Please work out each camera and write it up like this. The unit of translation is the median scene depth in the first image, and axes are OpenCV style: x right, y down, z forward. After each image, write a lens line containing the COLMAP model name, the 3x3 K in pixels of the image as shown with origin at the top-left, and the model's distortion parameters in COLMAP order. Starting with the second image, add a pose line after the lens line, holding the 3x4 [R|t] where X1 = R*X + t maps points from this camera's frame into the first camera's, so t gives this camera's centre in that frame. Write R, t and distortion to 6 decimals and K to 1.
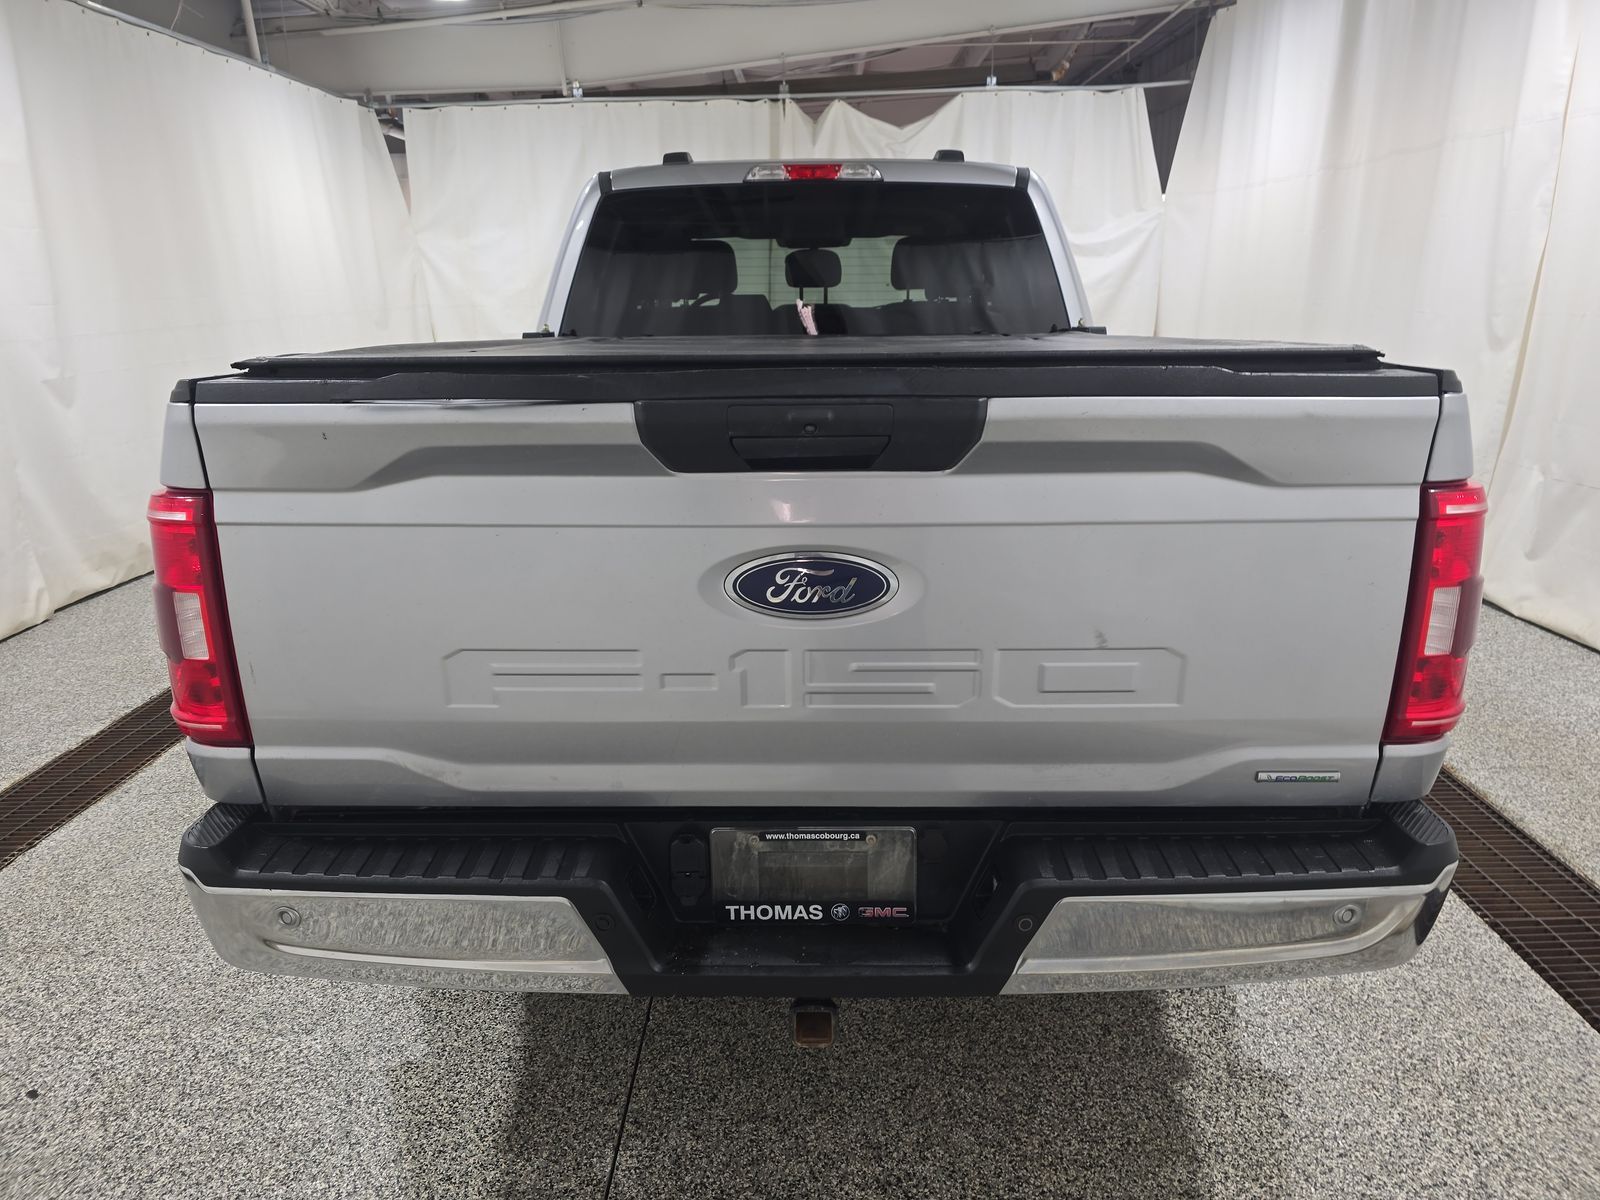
lens RADIAL K [[1077.3, 0, 802.6], [0, 1077.3, 597.6], [0, 0, 1]] dist [0.046807, -0.047109]
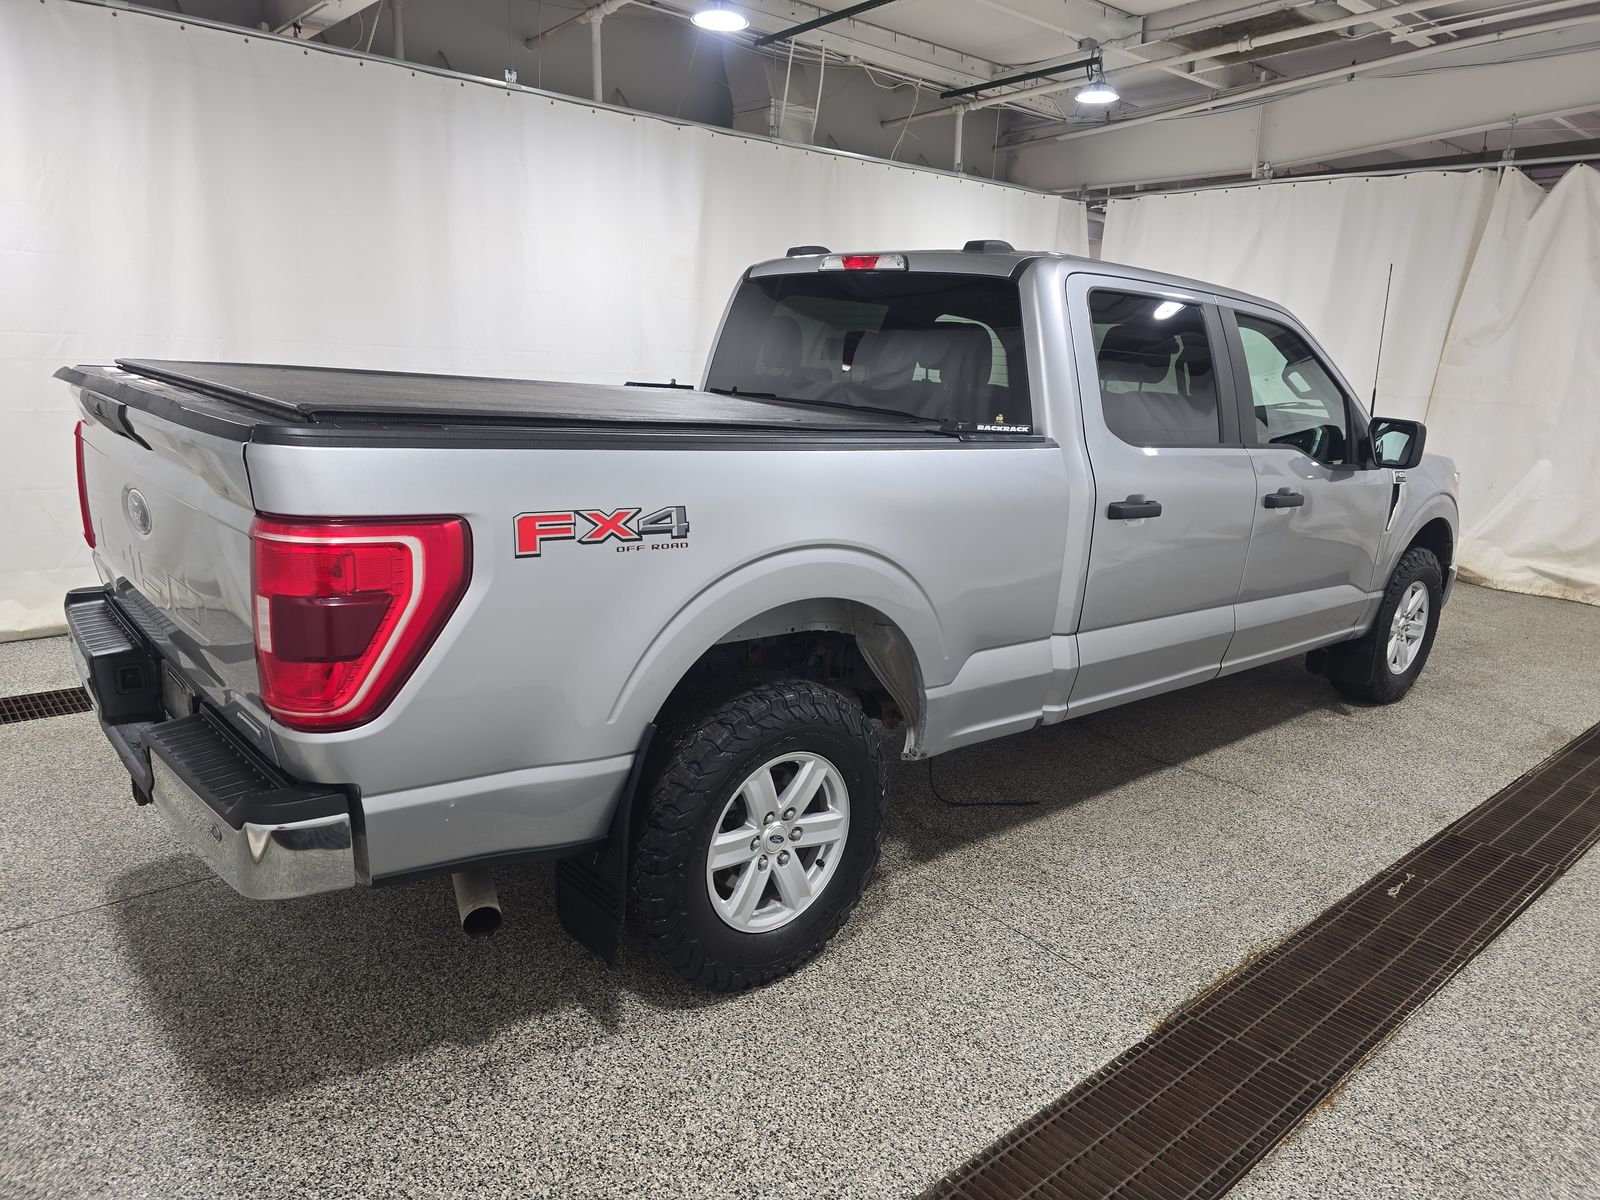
lens RADIAL K [[1077.3, 0, 802.6], [0, 1077.3, 597.6], [0, 0, 1]] dist [0.046807, -0.047109]
pose [[0.667919, 0.219050, -0.711268, 0.308116], [-0.264633, 0.963148, 0.048117, -0.037912], [0.695596, 0.156086, 0.701272, 0.089423]]
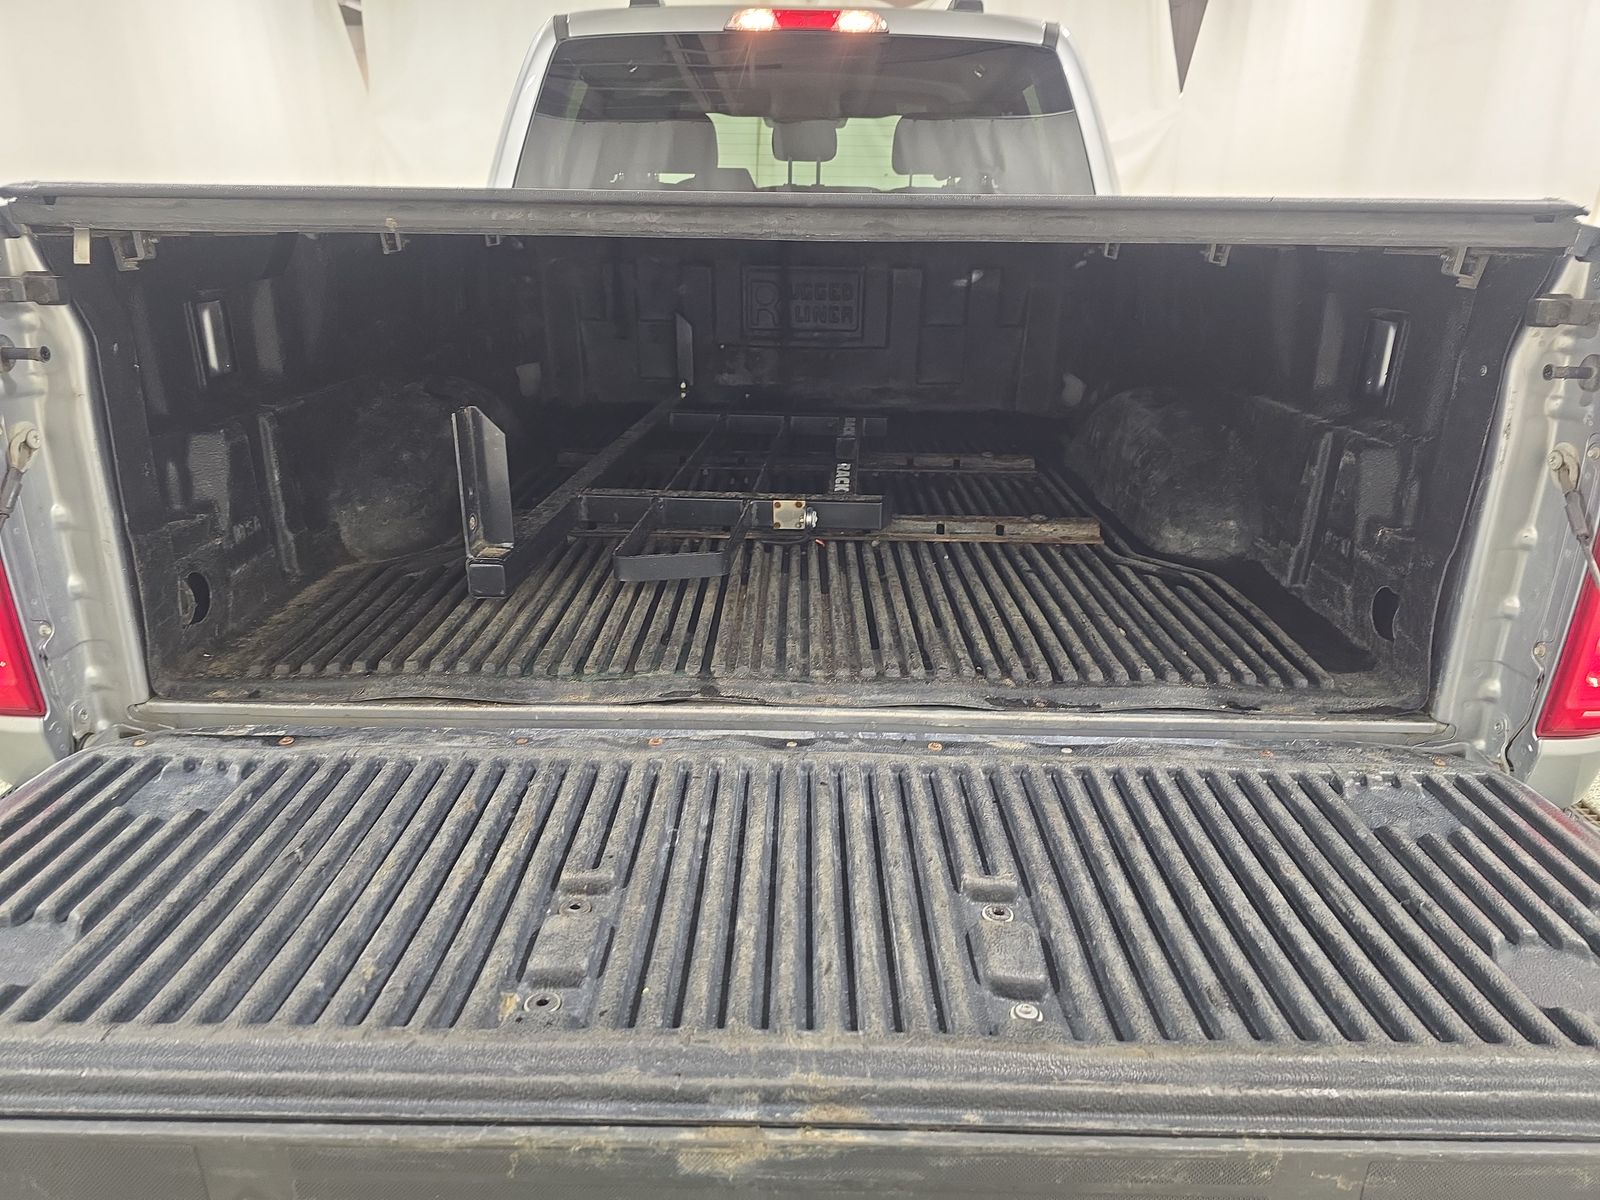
lens RADIAL K [[1077.3, 0, 802.6], [0, 1077.3, 597.6], [0, 0, 1]] dist [0.046807, -0.047109]
pose [[0.999703, 0.018281, 0.016120, 0.000546], [-0.019417, 0.997111, 0.073429, -0.001712], [-0.014731, -0.073720, 0.997170, 0.044664]]
